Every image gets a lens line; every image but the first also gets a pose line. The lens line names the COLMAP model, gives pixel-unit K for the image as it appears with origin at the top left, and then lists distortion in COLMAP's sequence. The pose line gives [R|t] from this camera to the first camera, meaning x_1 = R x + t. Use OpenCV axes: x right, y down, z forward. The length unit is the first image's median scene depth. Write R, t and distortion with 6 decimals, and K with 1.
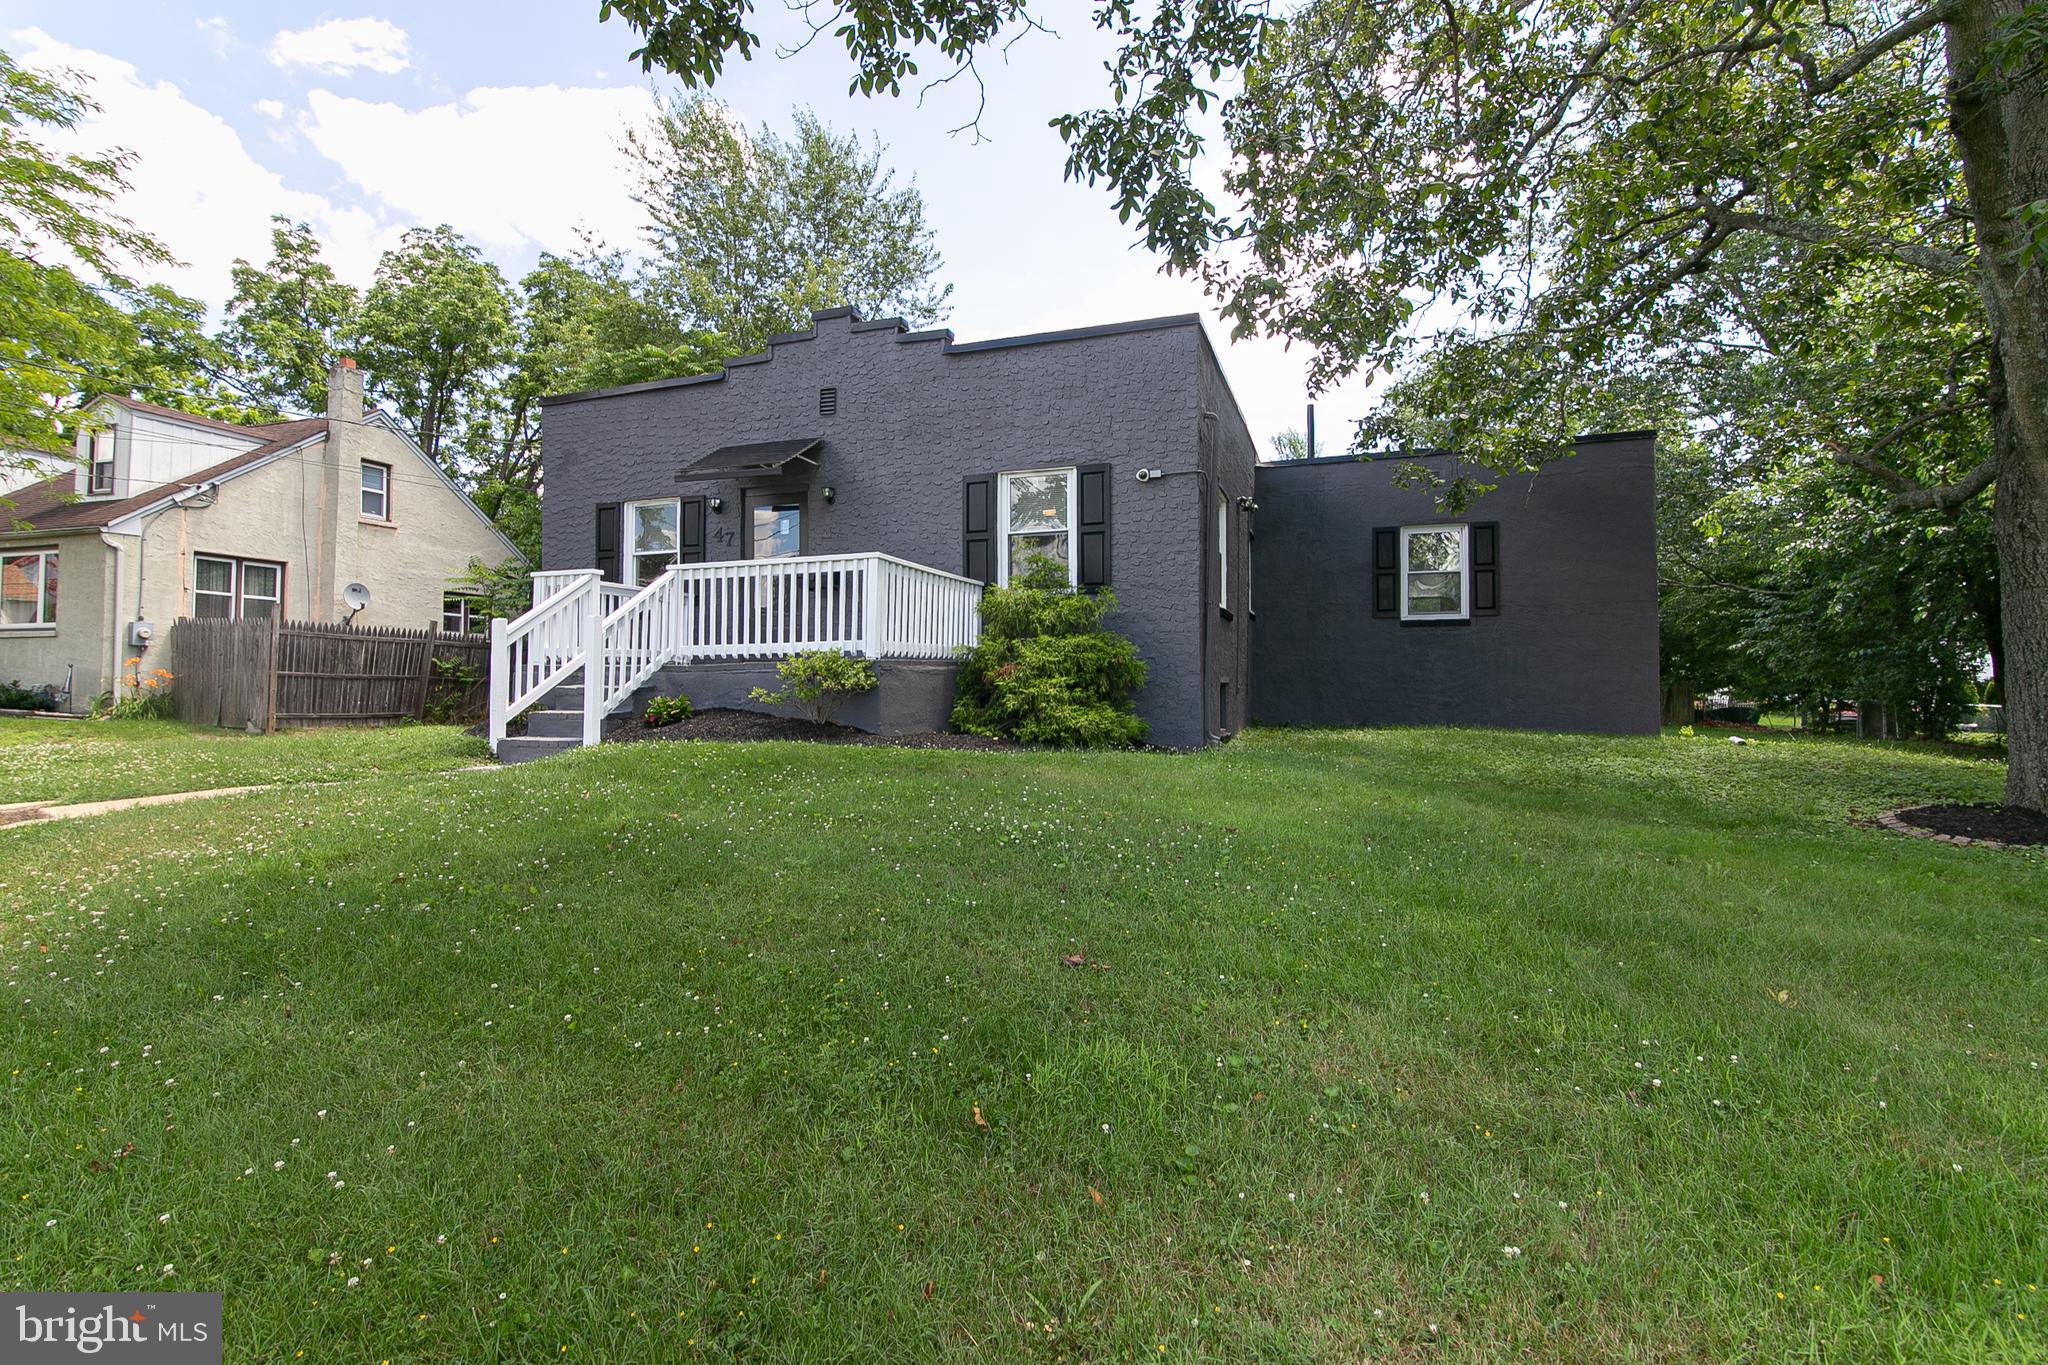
lens RADIAL K [[917.4, 0, 1024.0], [0, 917.4, 682.5], [0, 0, 1]] dist [-0.000905, -0.000222]
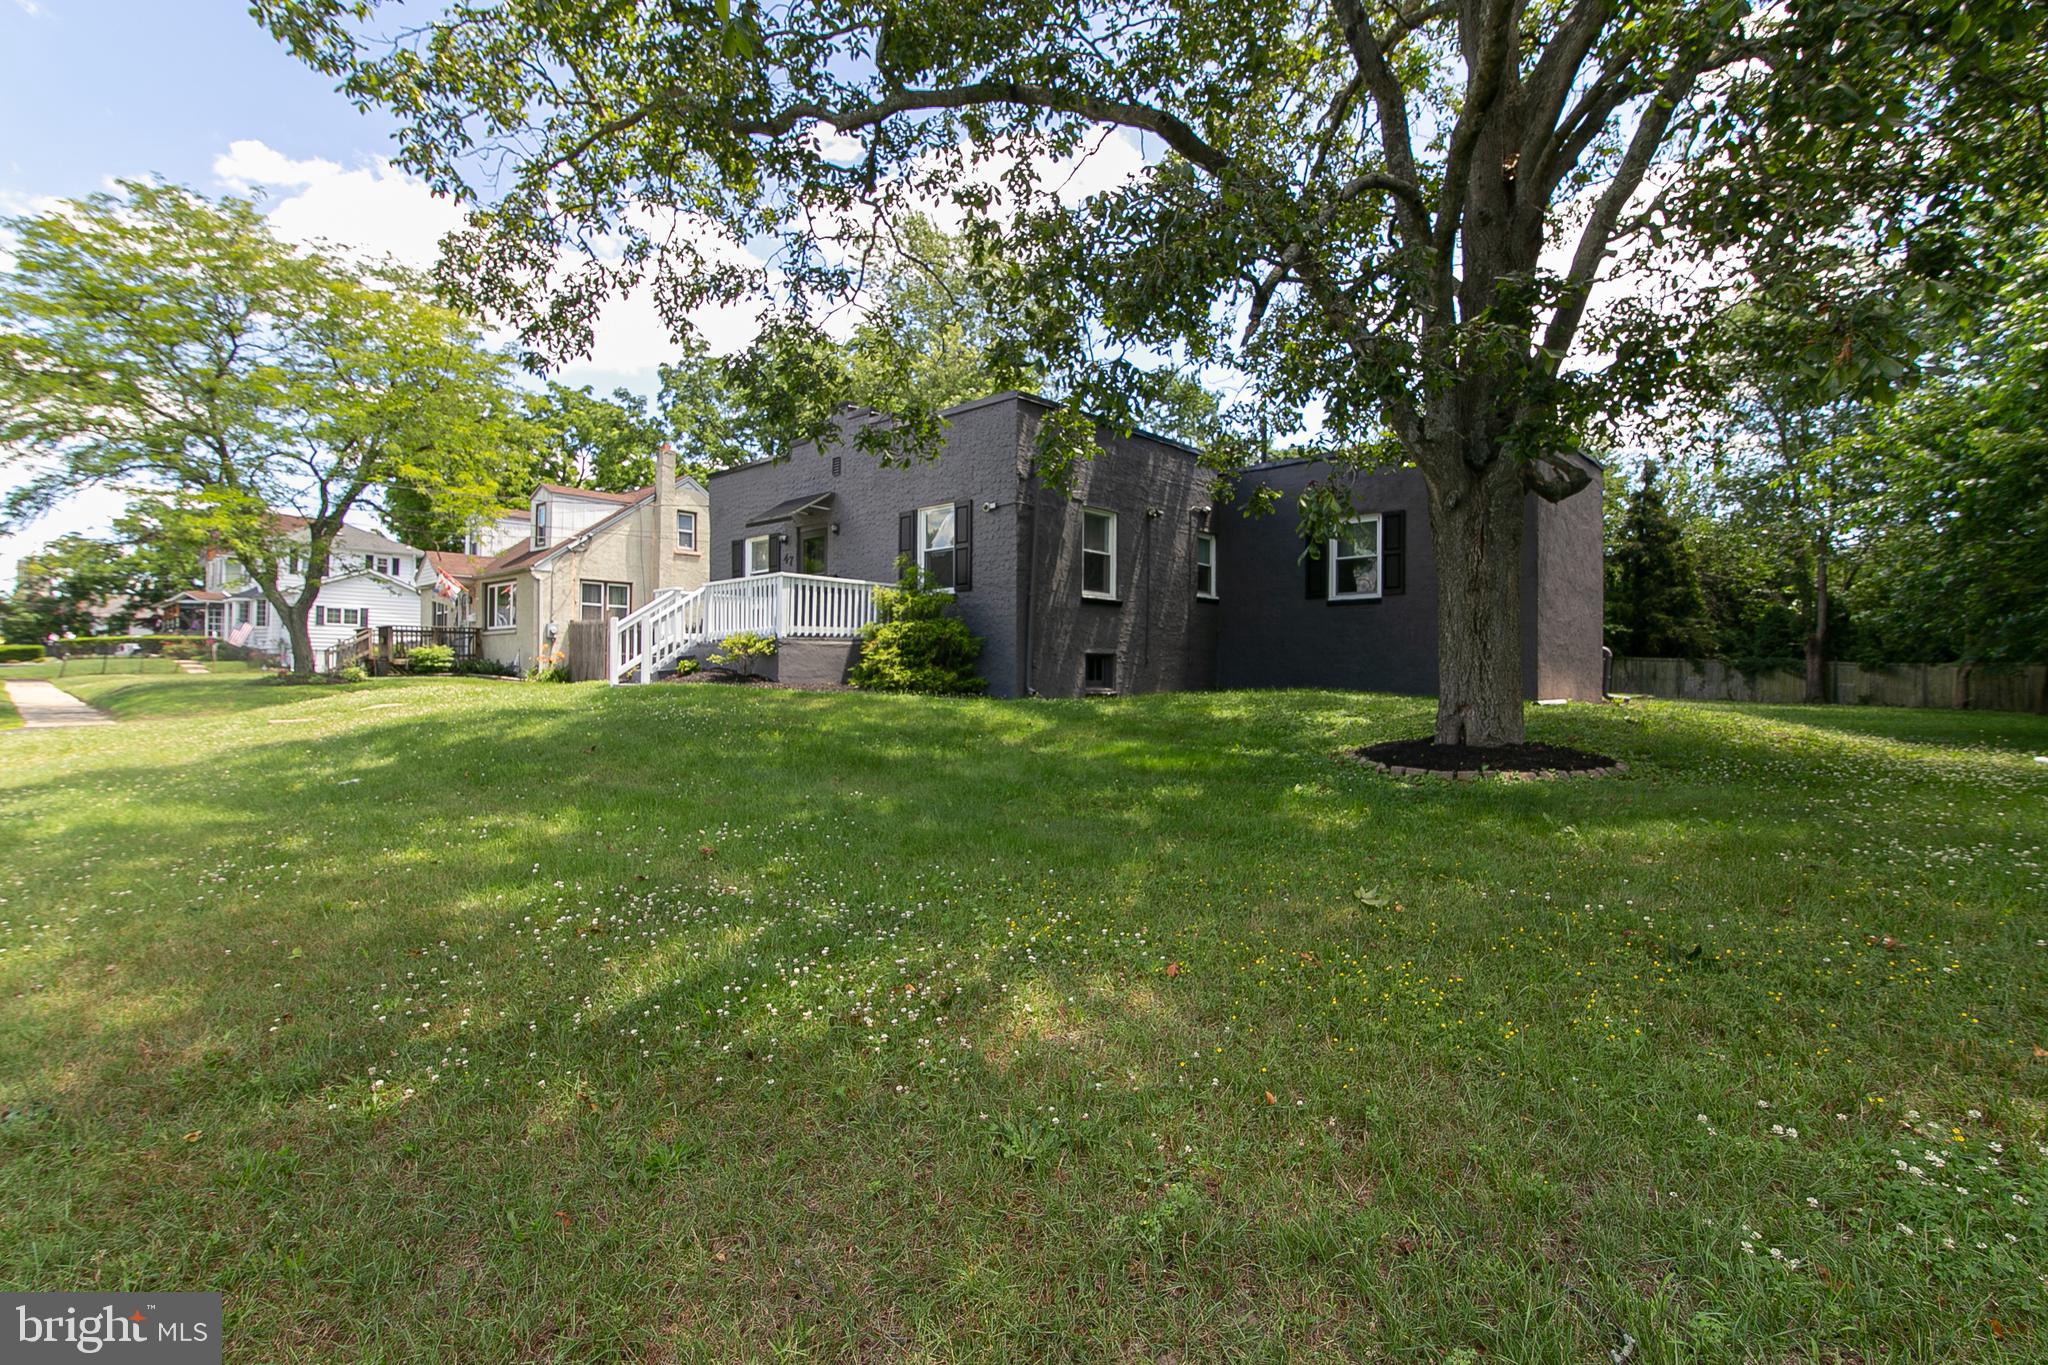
lens RADIAL K [[969.4, 0, 1024.0], [0, 969.4, 682.5], [0, 0, 1]] dist [0.013756, 0.000140]
pose [[0.905501, 0.006168, -0.424300, 0.701557], [-0.002912, 0.999961, 0.008322, 0.028734], [0.424335, -0.006300, 0.905484, -0.286899]]
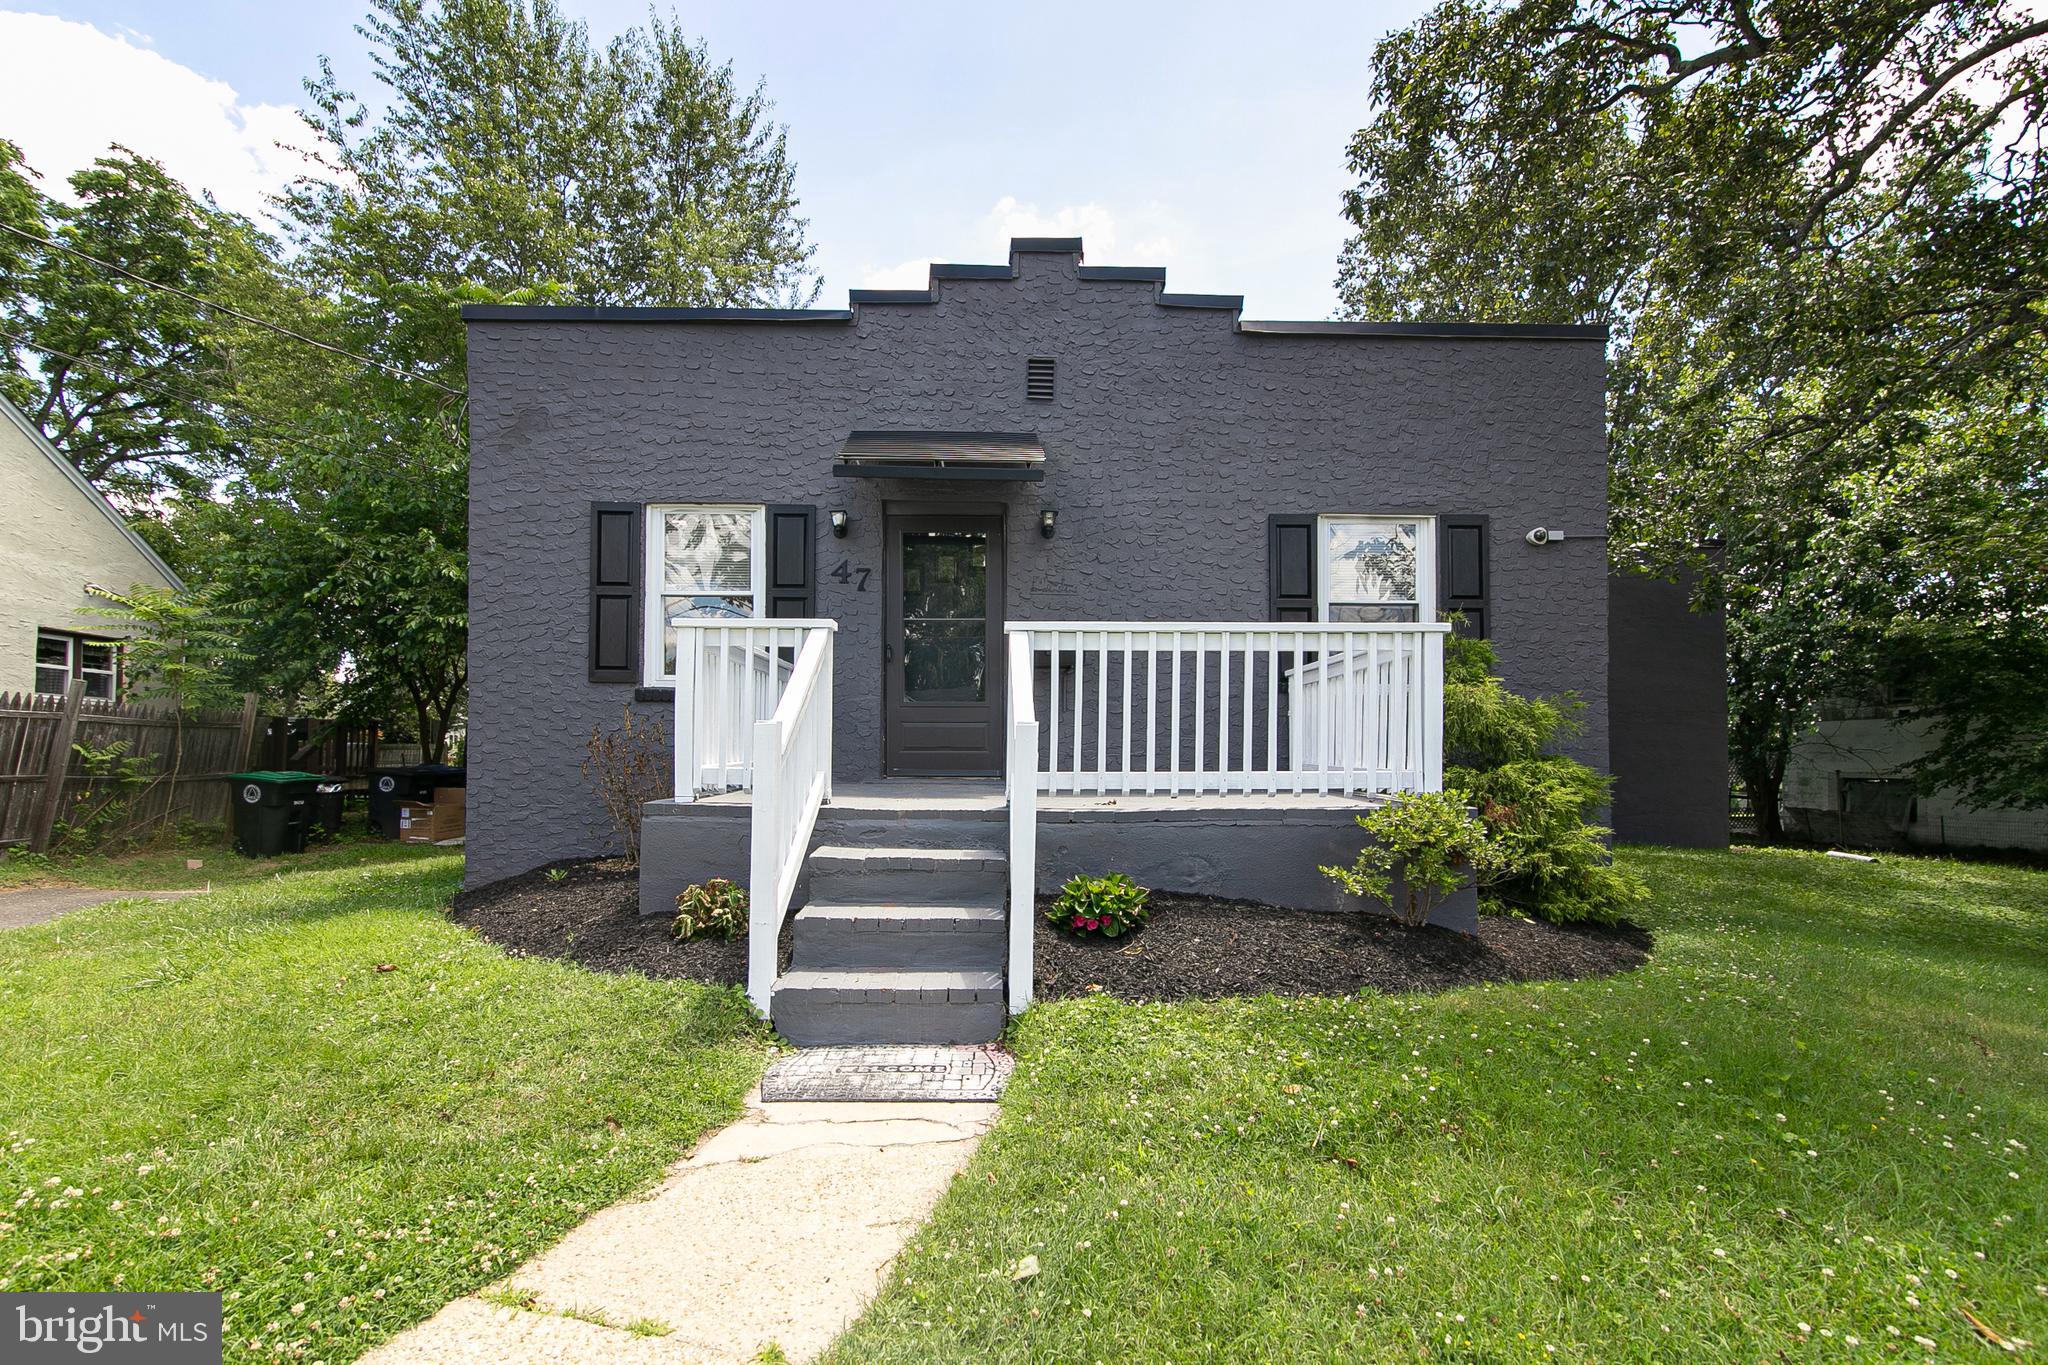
lens RADIAL K [[933.6, 0, 1029.1], [0, 933.6, 755.6], [0, 0, 1]] dist [0.002239, 0.000261]
pose [[0.940767, 0.010383, 0.338894, -0.424454], [-0.010115, 0.999946, -0.002558, -0.036851], [-0.338902, -0.001022, 0.940821, 0.363706]]
